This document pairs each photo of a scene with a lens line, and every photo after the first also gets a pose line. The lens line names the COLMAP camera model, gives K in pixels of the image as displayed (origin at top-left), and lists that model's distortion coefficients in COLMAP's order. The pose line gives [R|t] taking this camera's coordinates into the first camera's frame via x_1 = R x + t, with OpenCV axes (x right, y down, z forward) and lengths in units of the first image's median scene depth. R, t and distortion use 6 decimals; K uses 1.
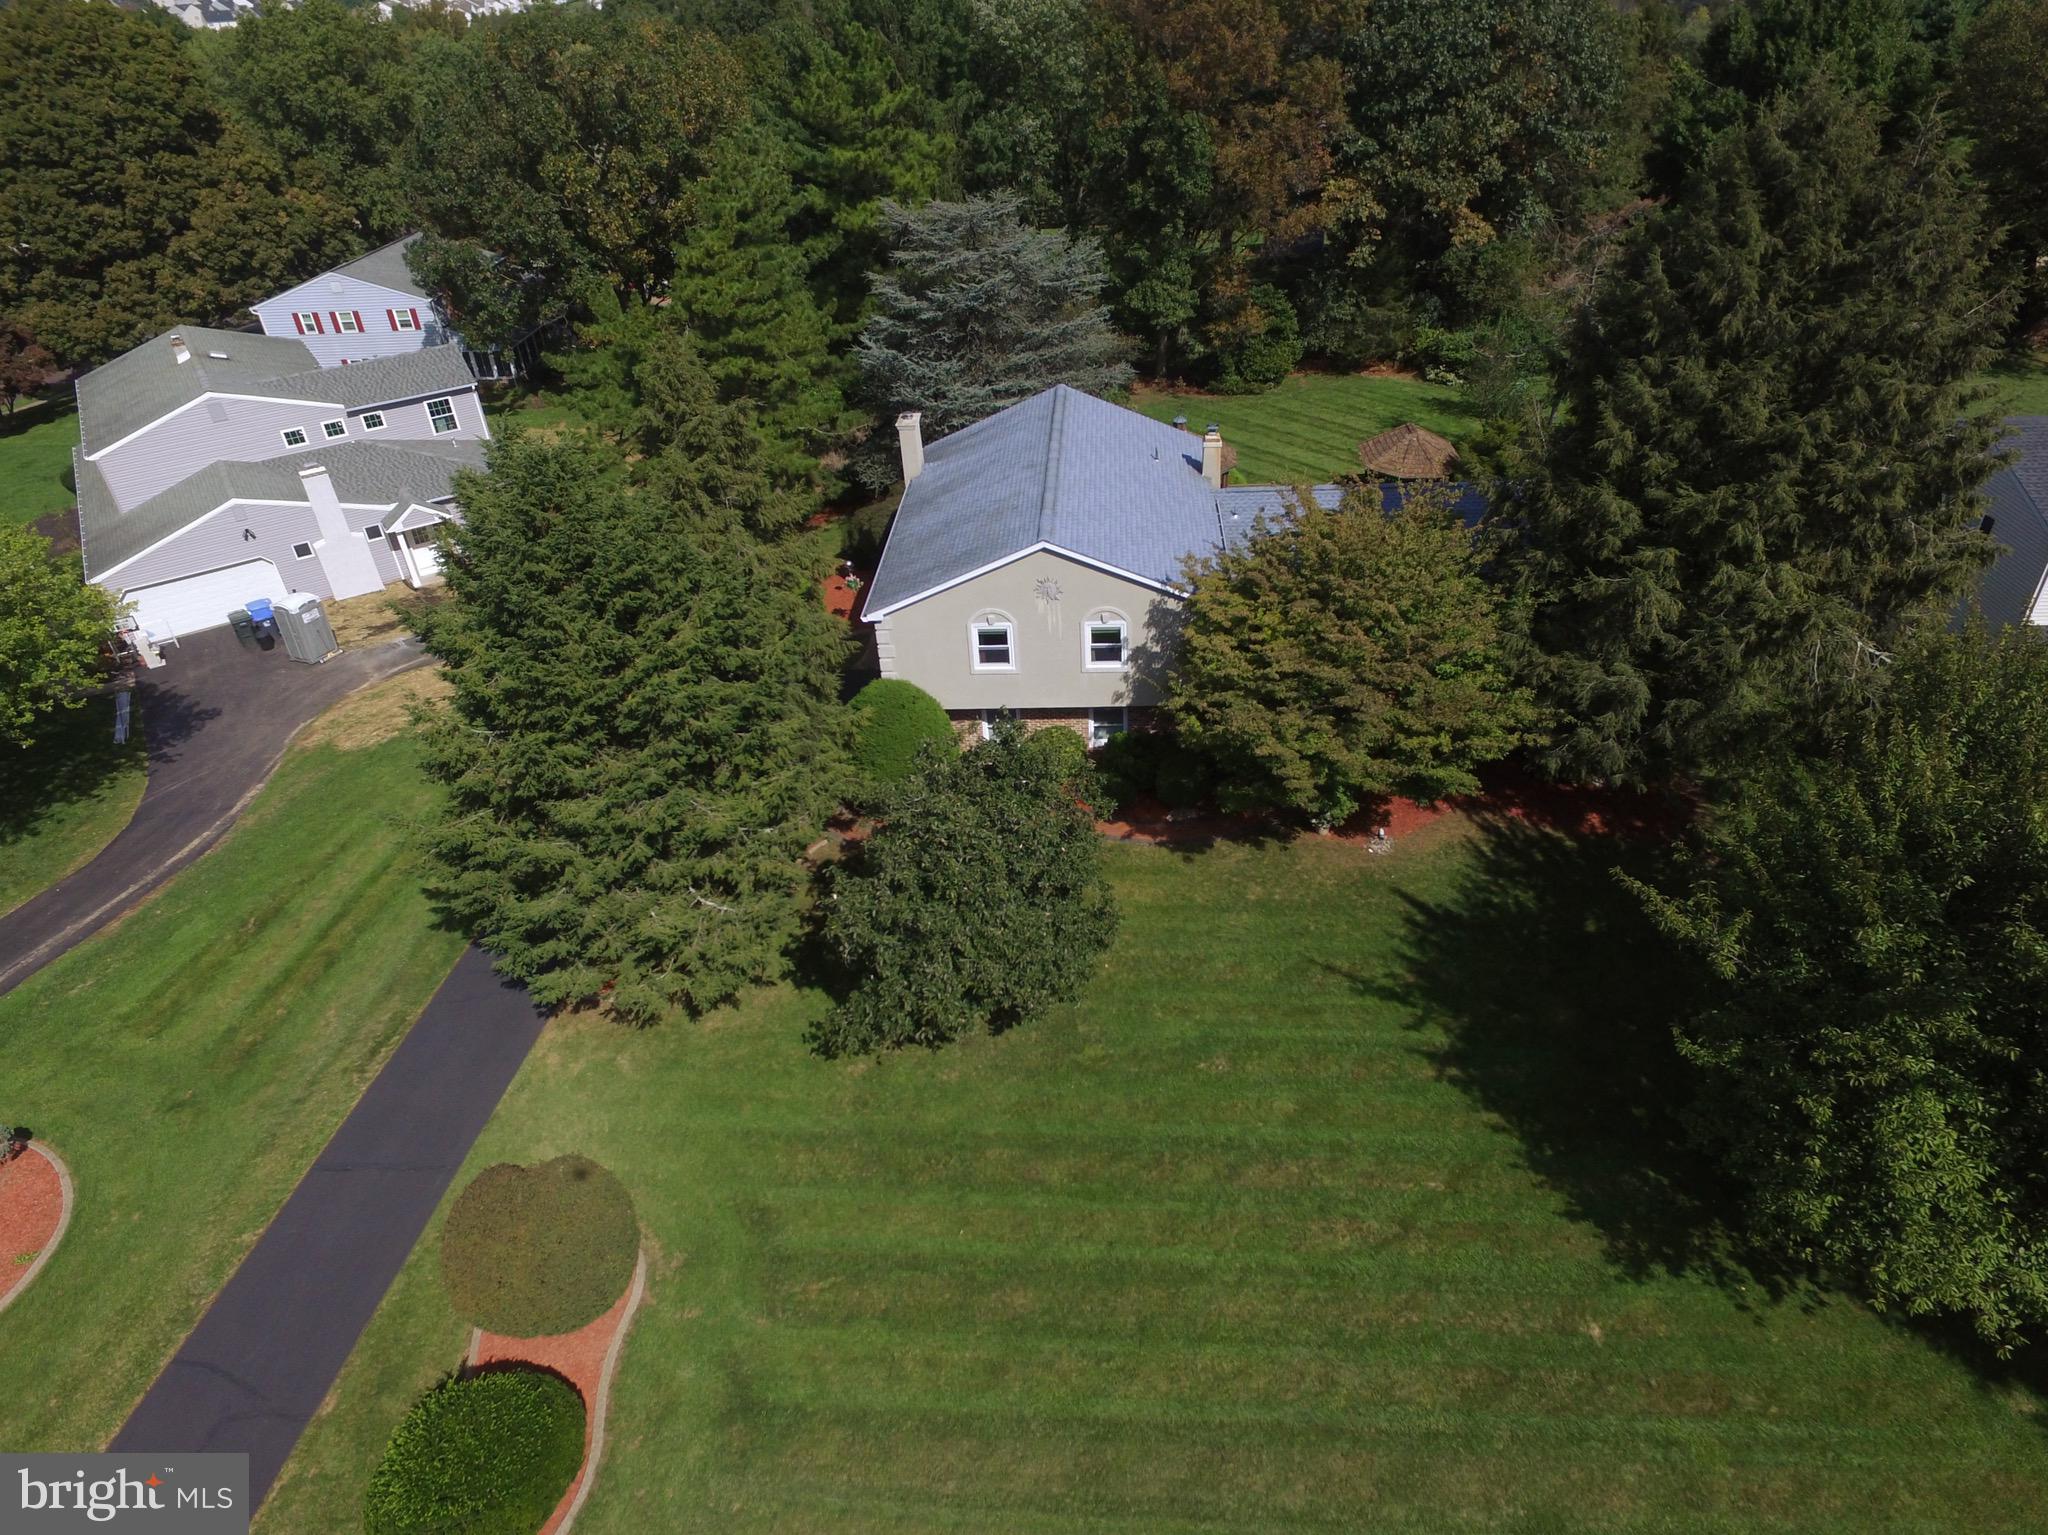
lens RADIAL K [[1244.0, 0, 1056.0], [0, 1244.0, 773.1], [0, 0, 1]] dist [-0.014999, 0.017890]
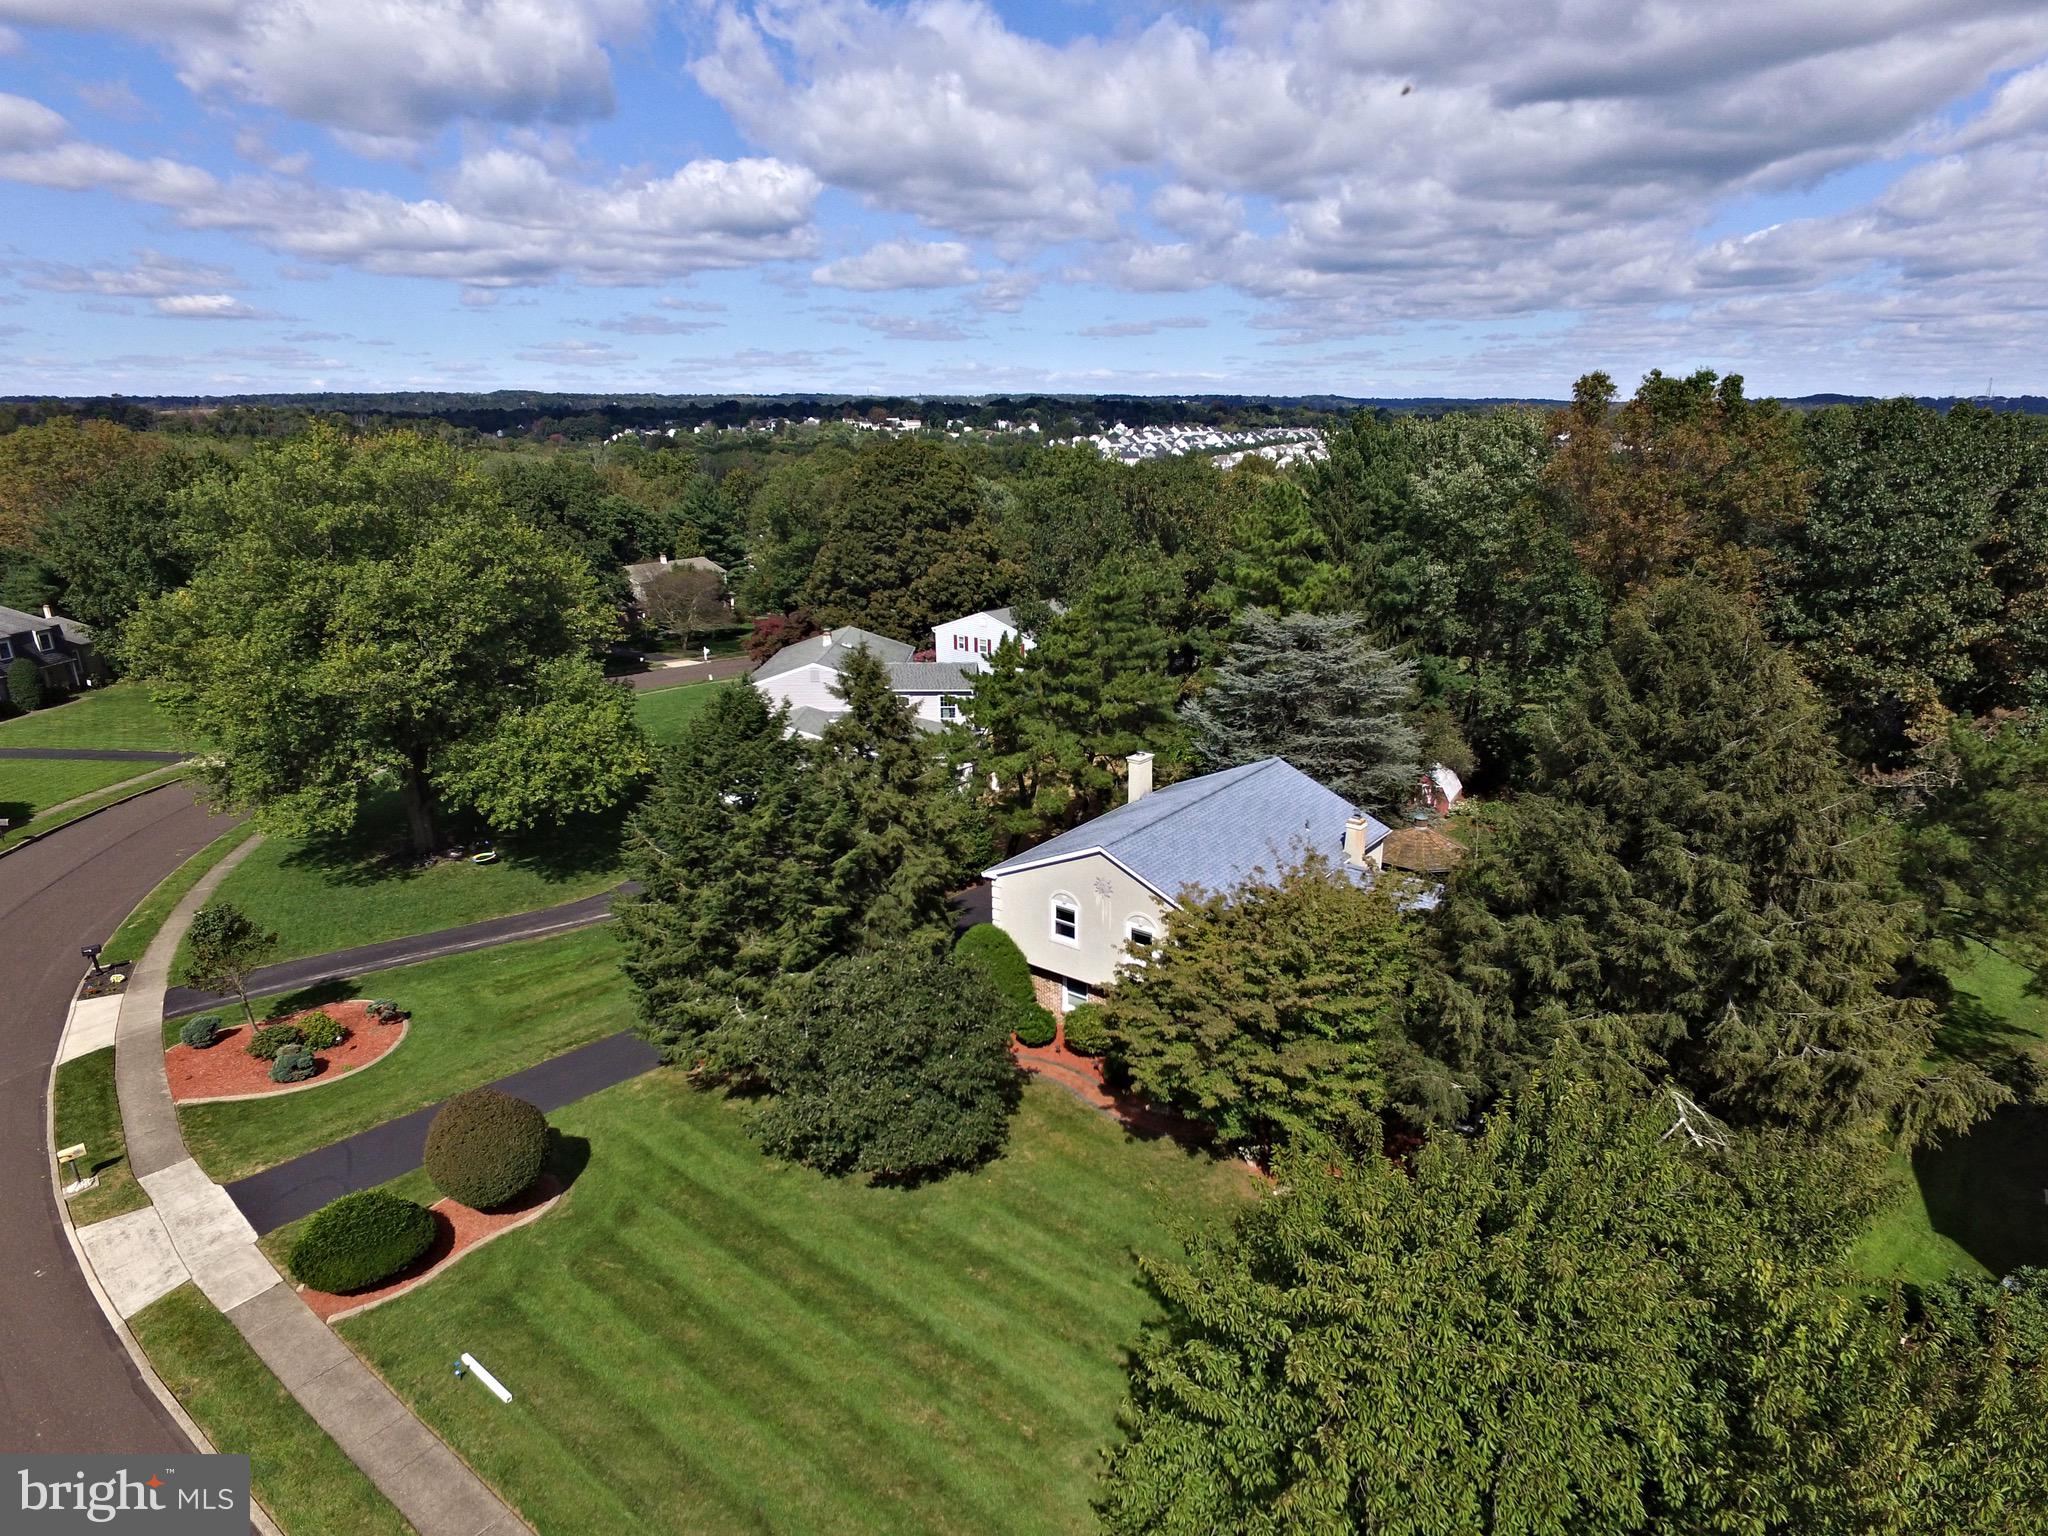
lens RADIAL K [[1185.7, 0, 1051.0], [0, 1185.7, 763.3], [0, 0, 1]] dist [-0.016561, 0.022923]
pose [[0.824162, 0.195648, -0.531488, 0.379874], [-0.346751, 0.916300, -0.200393, -0.003221], [0.447796, 0.349450, 0.823021, -0.029696]]
